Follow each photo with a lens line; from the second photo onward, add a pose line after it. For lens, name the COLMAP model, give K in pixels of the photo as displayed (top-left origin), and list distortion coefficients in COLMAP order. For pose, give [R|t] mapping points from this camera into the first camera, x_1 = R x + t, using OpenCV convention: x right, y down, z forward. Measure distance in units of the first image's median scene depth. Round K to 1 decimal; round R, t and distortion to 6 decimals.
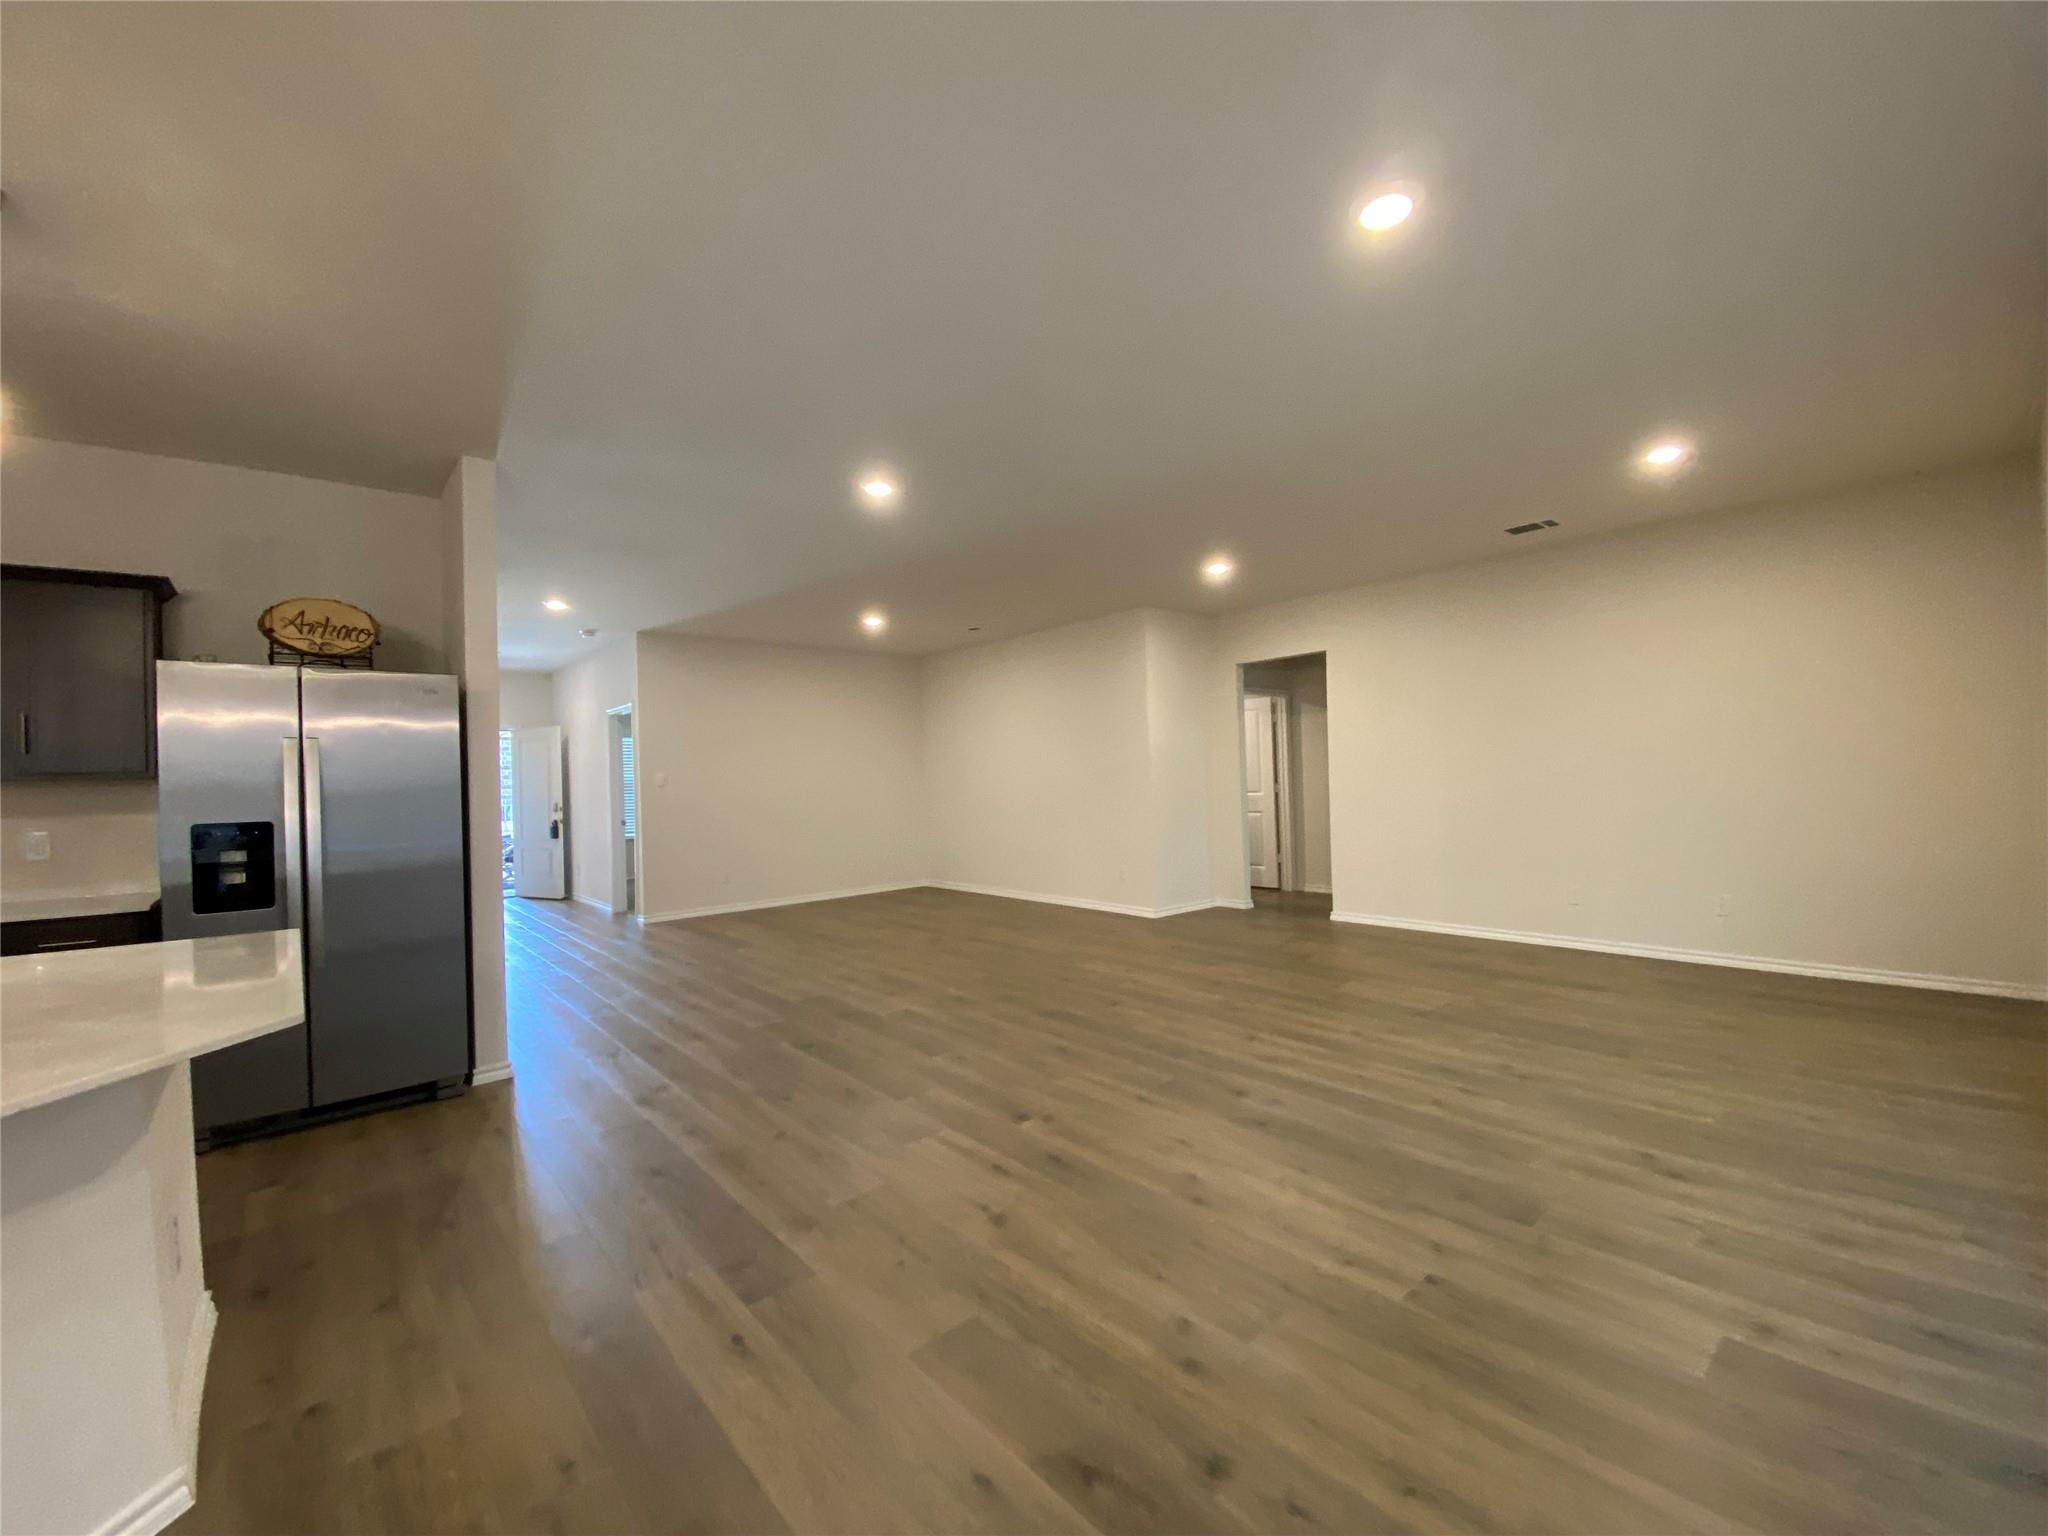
lens RADIAL K [[828.1, 0, 1031.5], [0, 828.1, 775.2], [0, 0, 1]] dist [-0.028236, -0.001388]
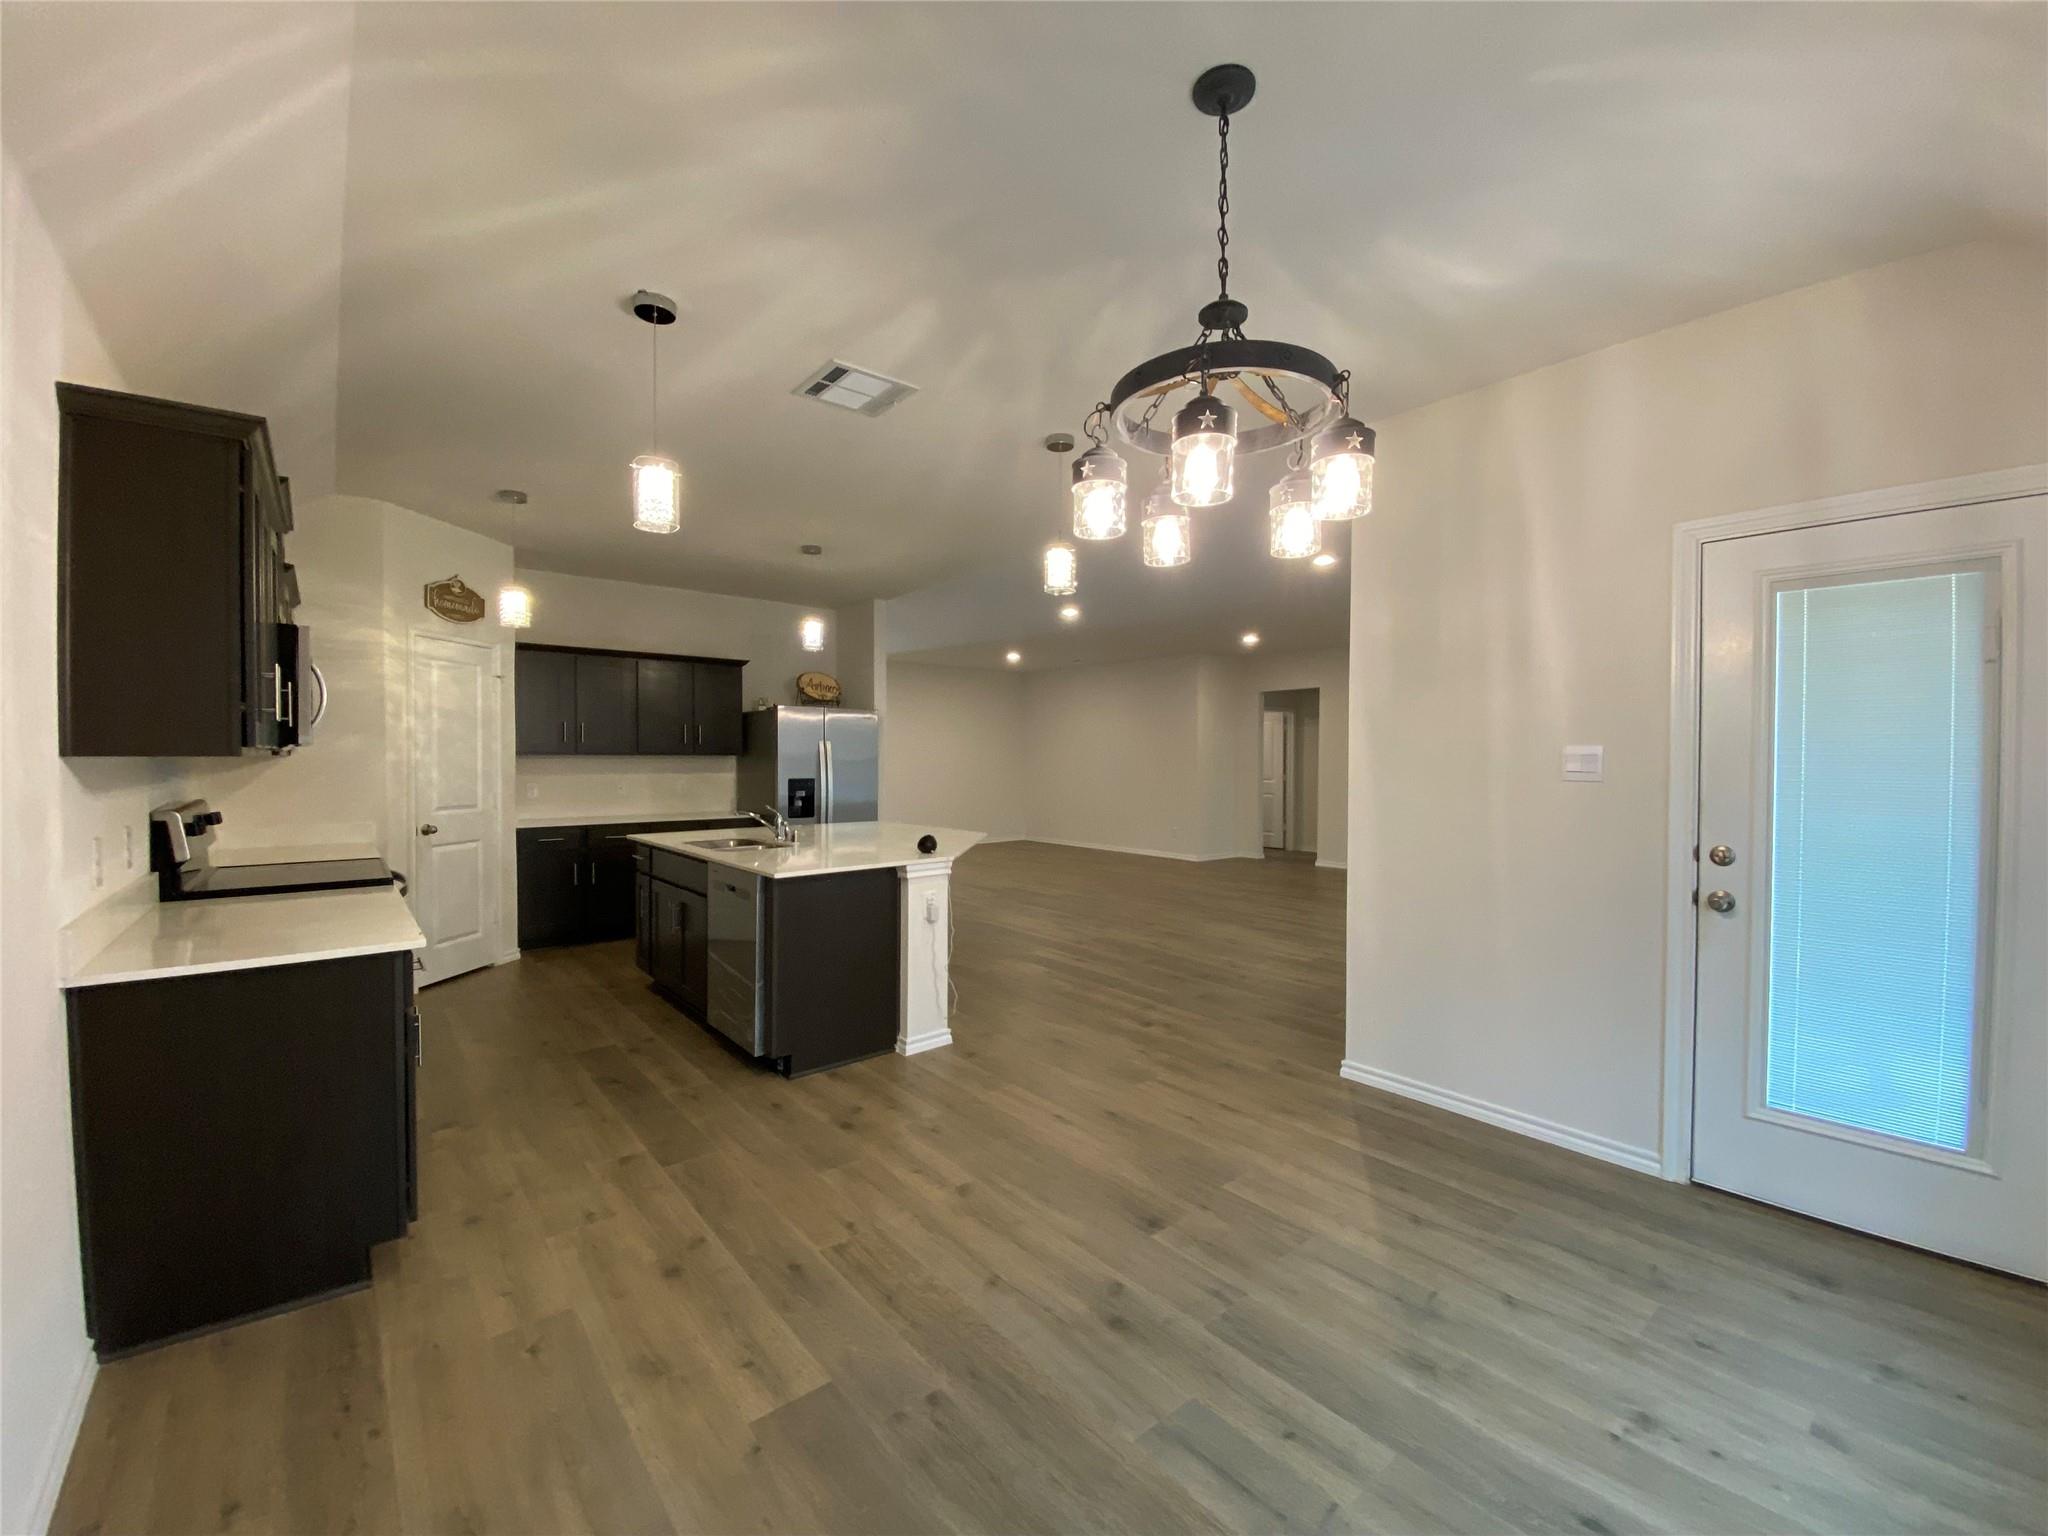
lens RADIAL K [[828.1, 0, 1036.2], [0, 828.1, 769.2], [0, 0, 1]] dist [-0.028236, -0.001388]
pose [[0.999162, 0.036518, -0.018504, -0.110836], [-0.036125, 0.999124, 0.021130, -0.014009], [0.019259, -0.020444, 0.999605, -0.456327]]
